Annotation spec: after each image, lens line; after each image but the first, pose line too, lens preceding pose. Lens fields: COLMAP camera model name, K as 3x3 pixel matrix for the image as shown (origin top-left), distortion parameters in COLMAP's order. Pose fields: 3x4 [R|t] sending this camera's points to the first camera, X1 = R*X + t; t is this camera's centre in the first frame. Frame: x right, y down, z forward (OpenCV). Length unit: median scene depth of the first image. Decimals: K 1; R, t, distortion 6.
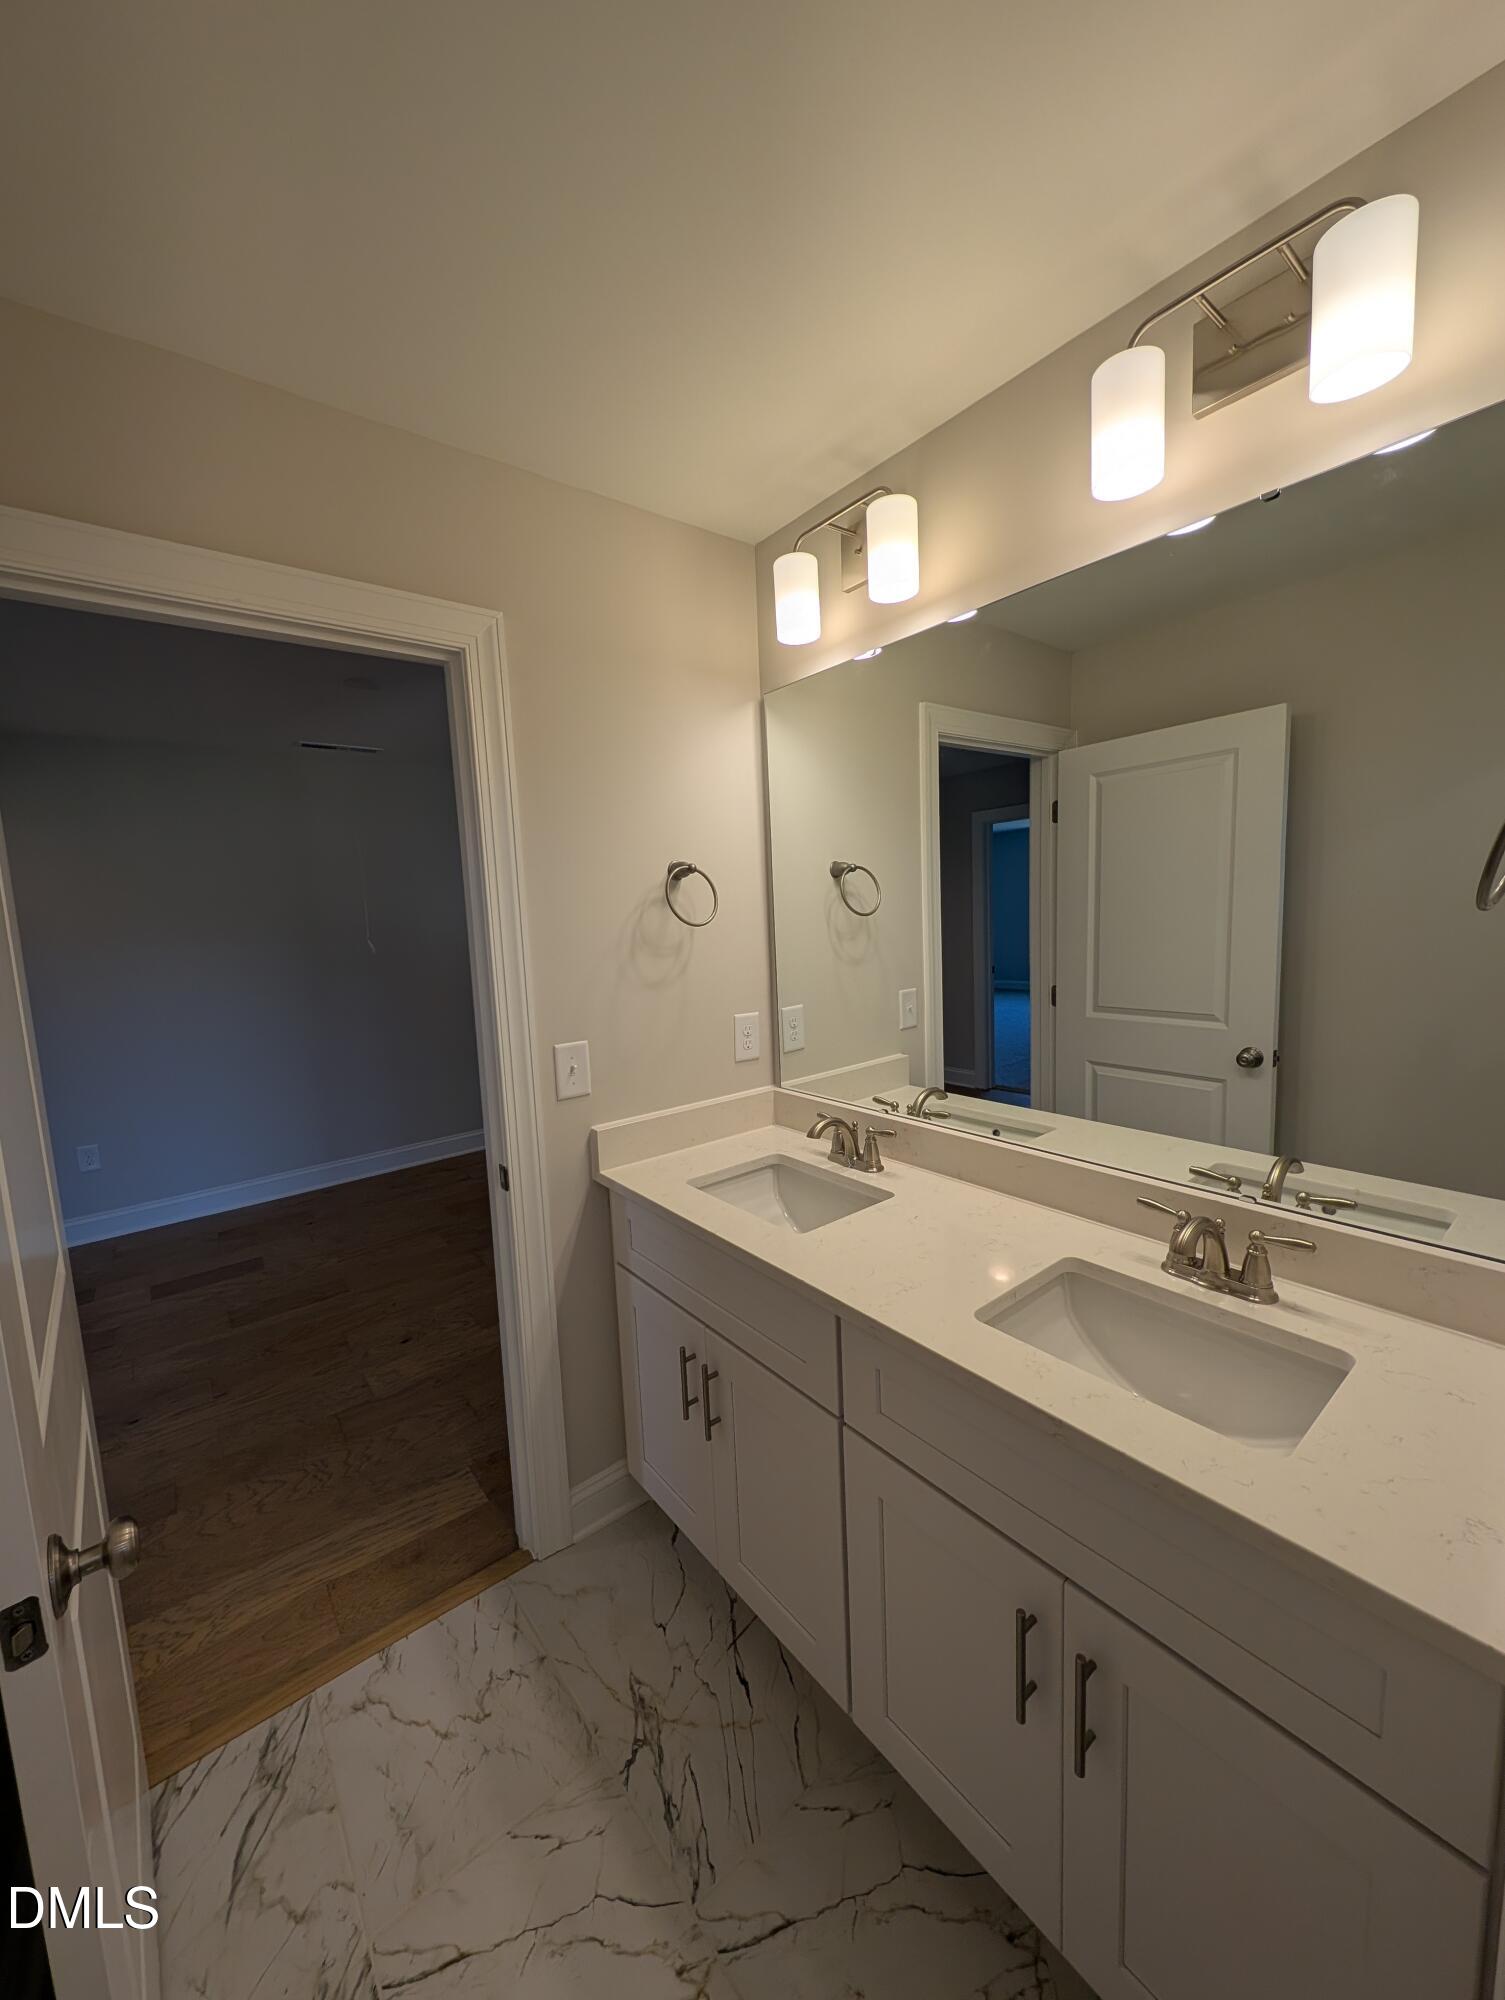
lens RADIAL K [[762.4, 0, 776.6], [0, 762.4, 1001.0], [0, 0, 1]] dist [-0.012302, -0.000170]
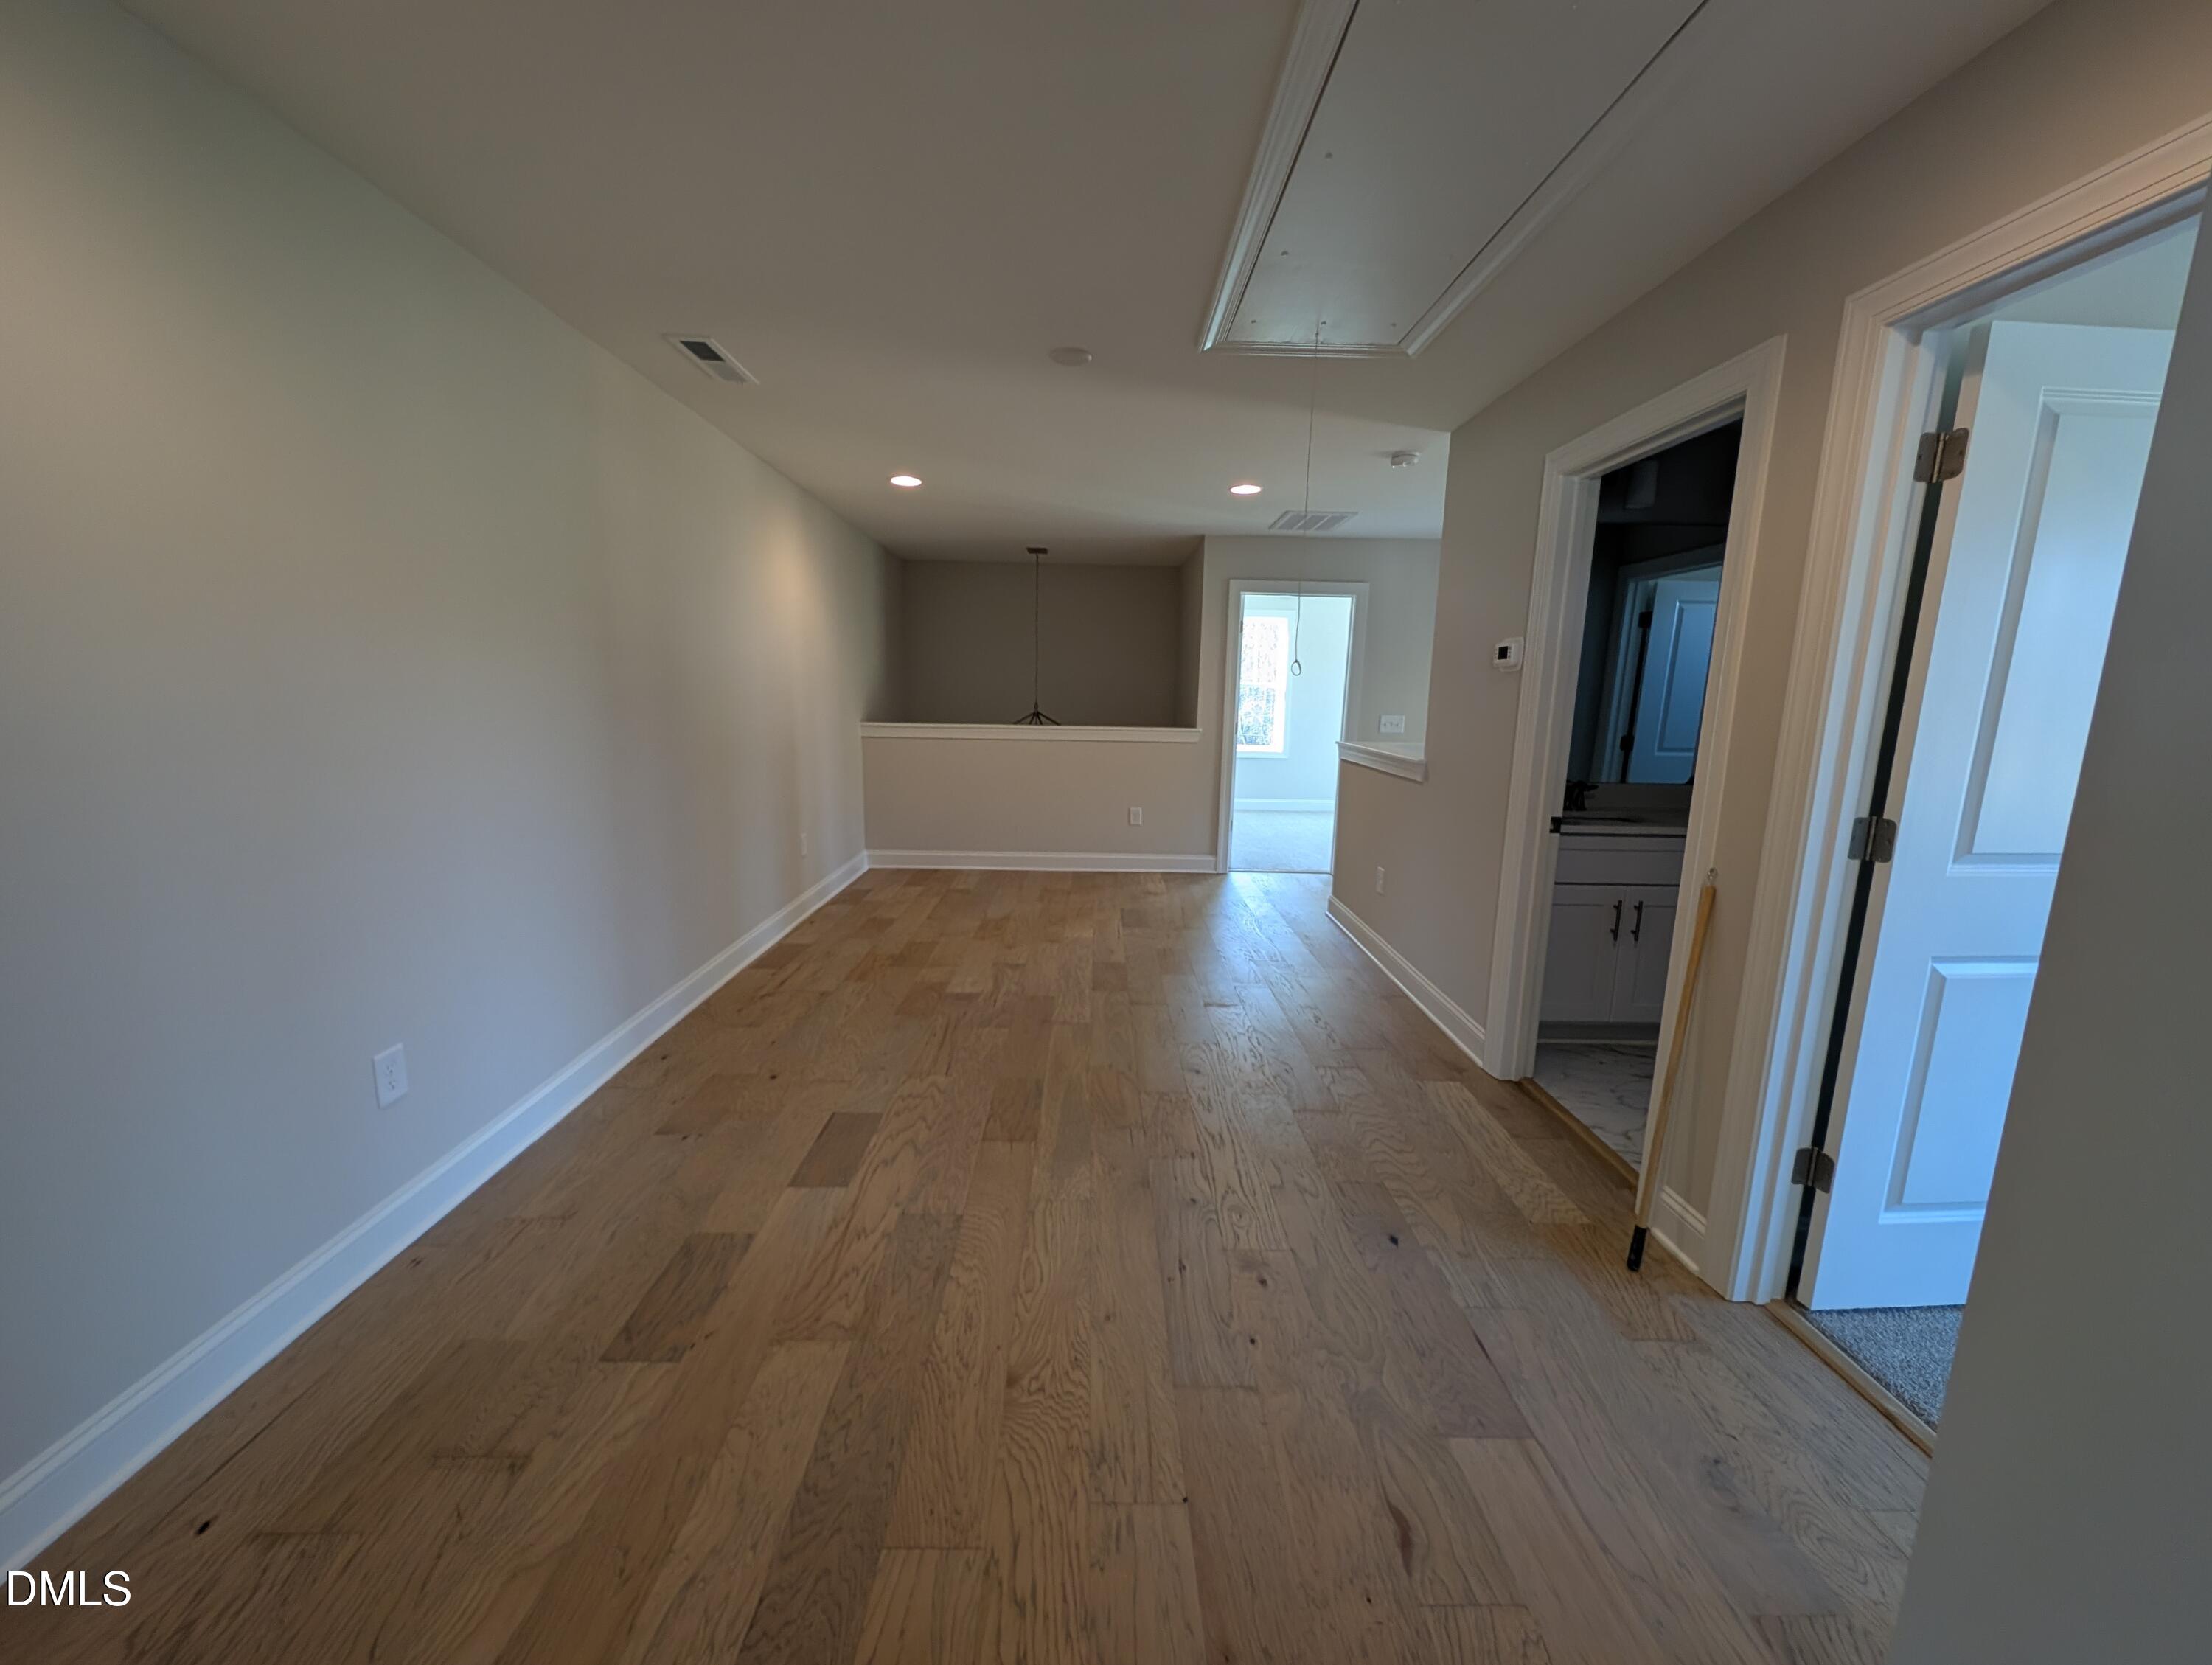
lens RADIAL K [[823.6, 0, 1106.0], [0, 823.6, 832.5], [0, 0, 1]] dist [0.002449, -0.000888]
pose [[0.623542, -0.087066, 0.776926, -1.184620], [0.062393, 0.996151, 0.061558, 0.056062], [-0.779296, 0.010090, 0.626575, 0.356587]]
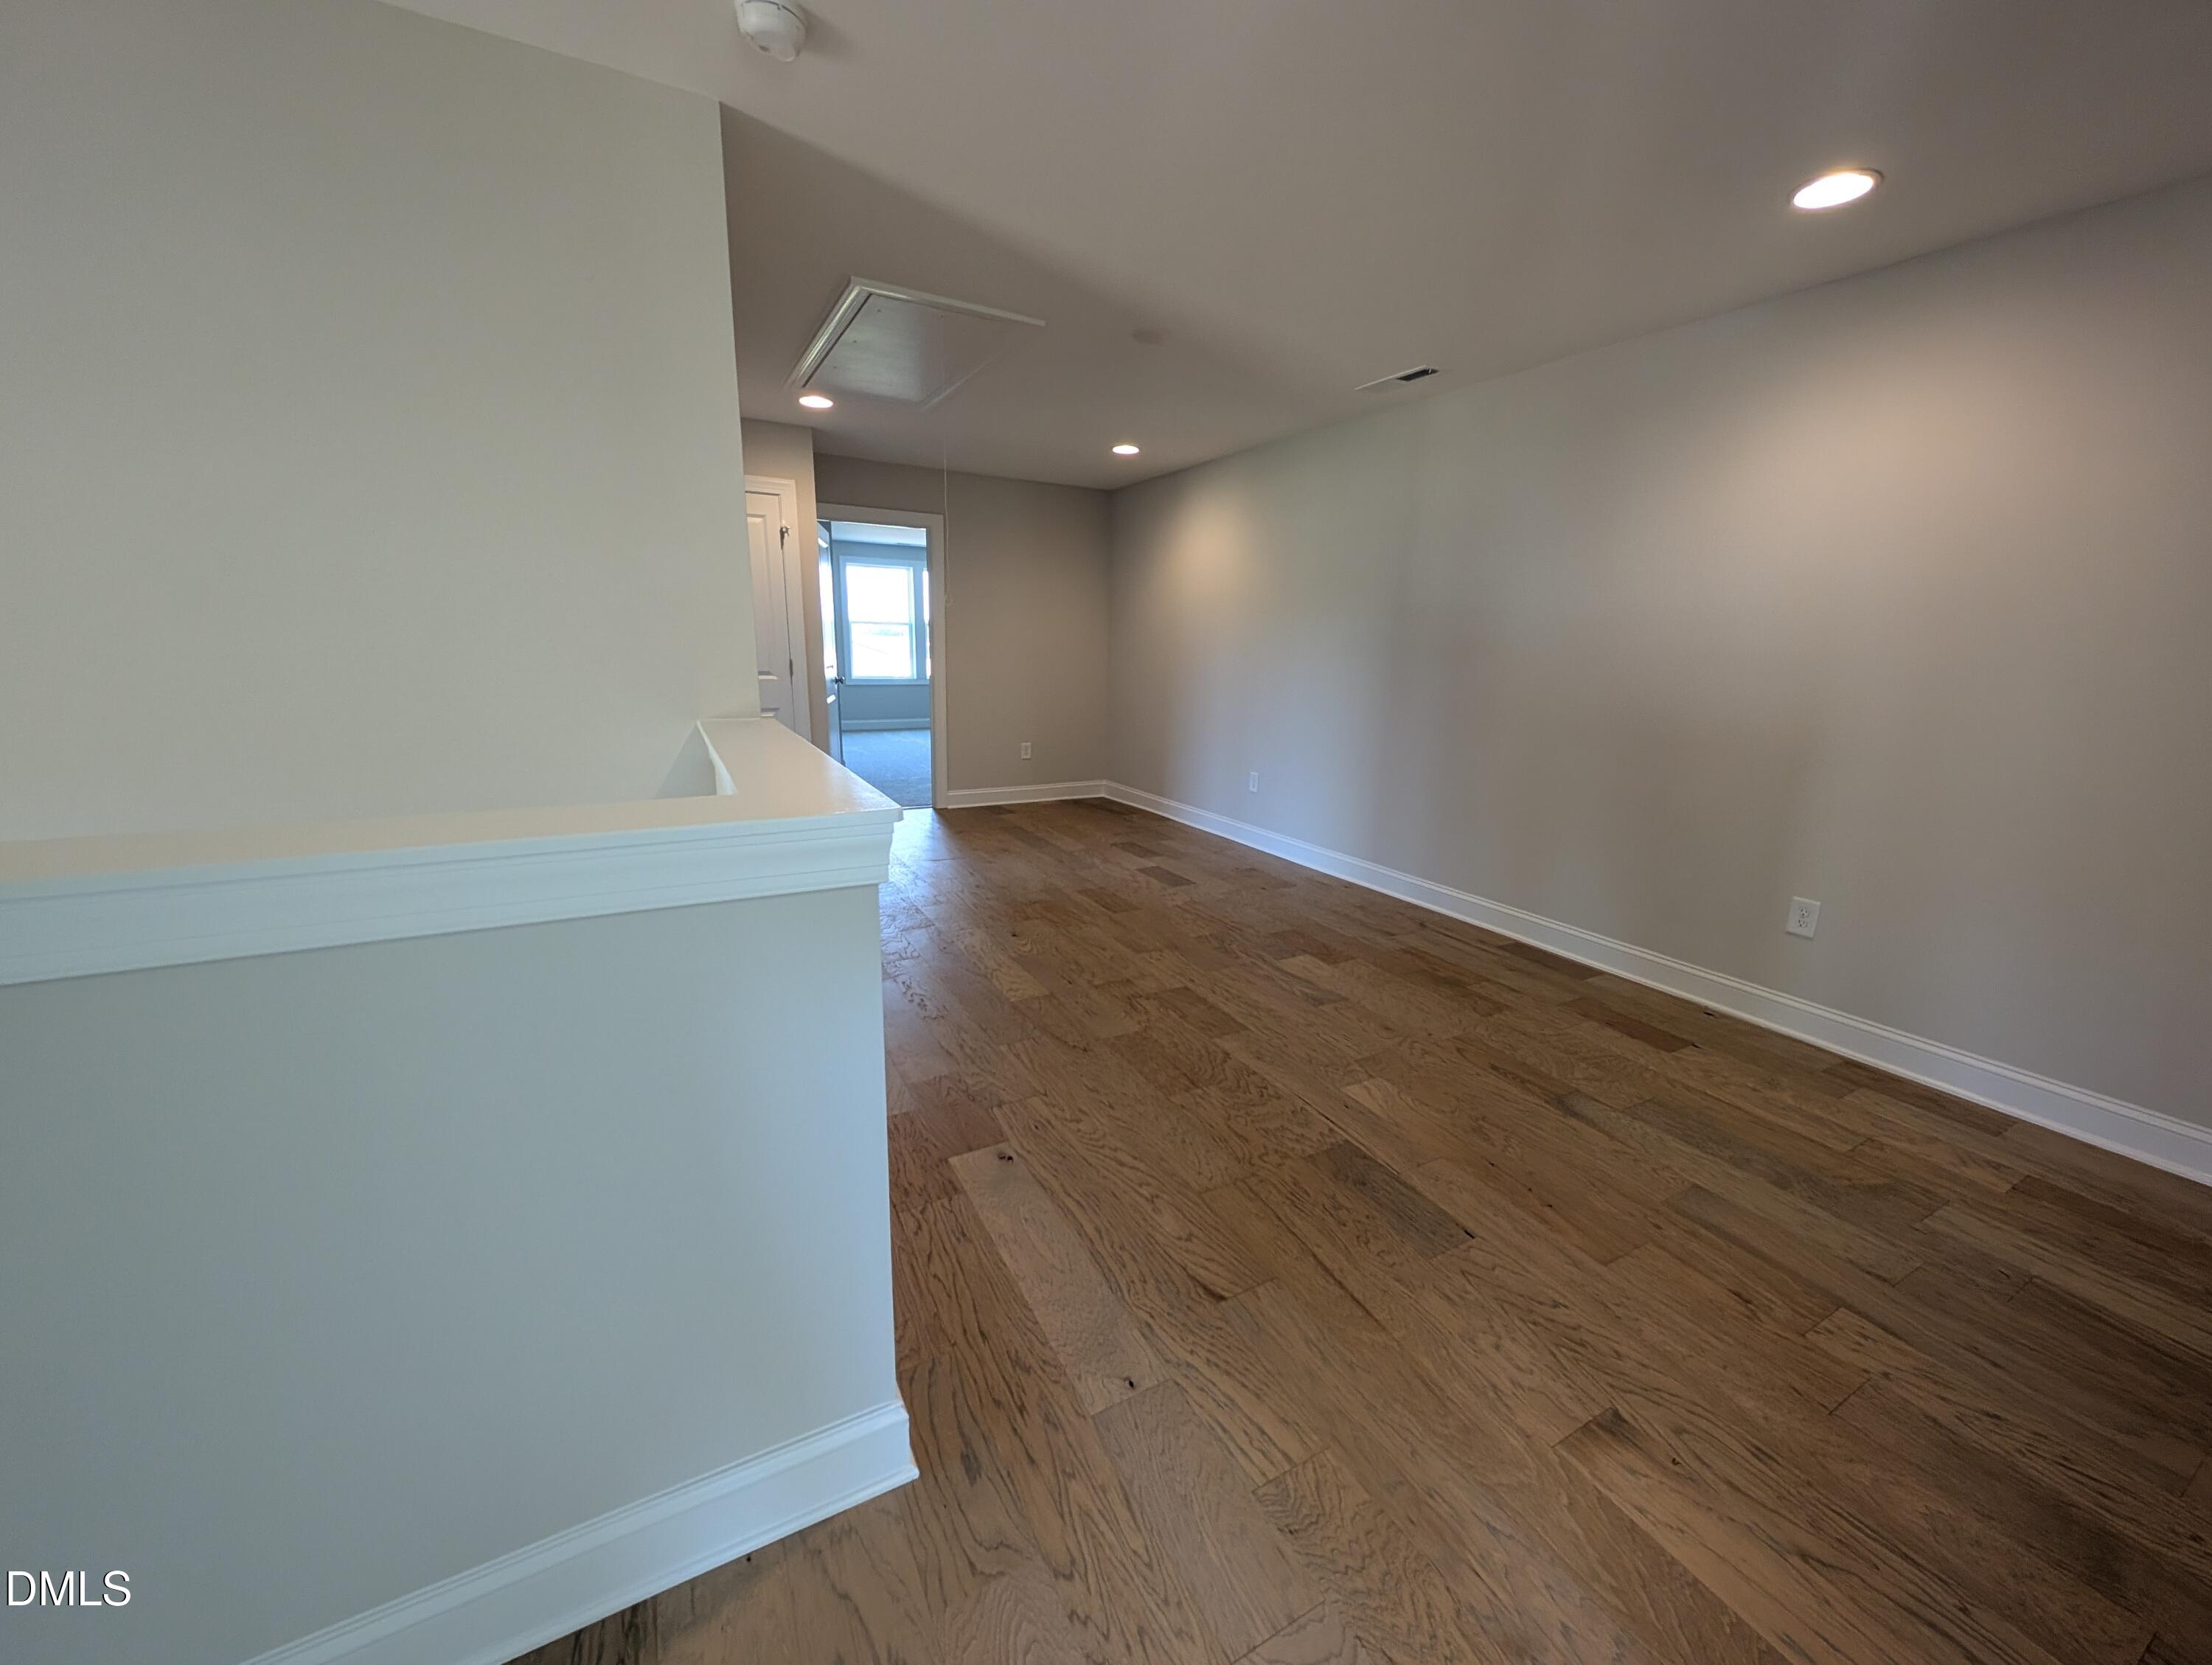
lens RADIAL K [[832.1, 0, 1104.6], [0, 832.1, 837.2], [0, 0, 1]] dist [0.003247, -0.002468]
pose [[-0.191173, 0.256382, -0.947481, 0.609286], [-0.146766, 0.946967, 0.285856, -0.089014], [0.970522, 0.193706, -0.143406, 1.121980]]
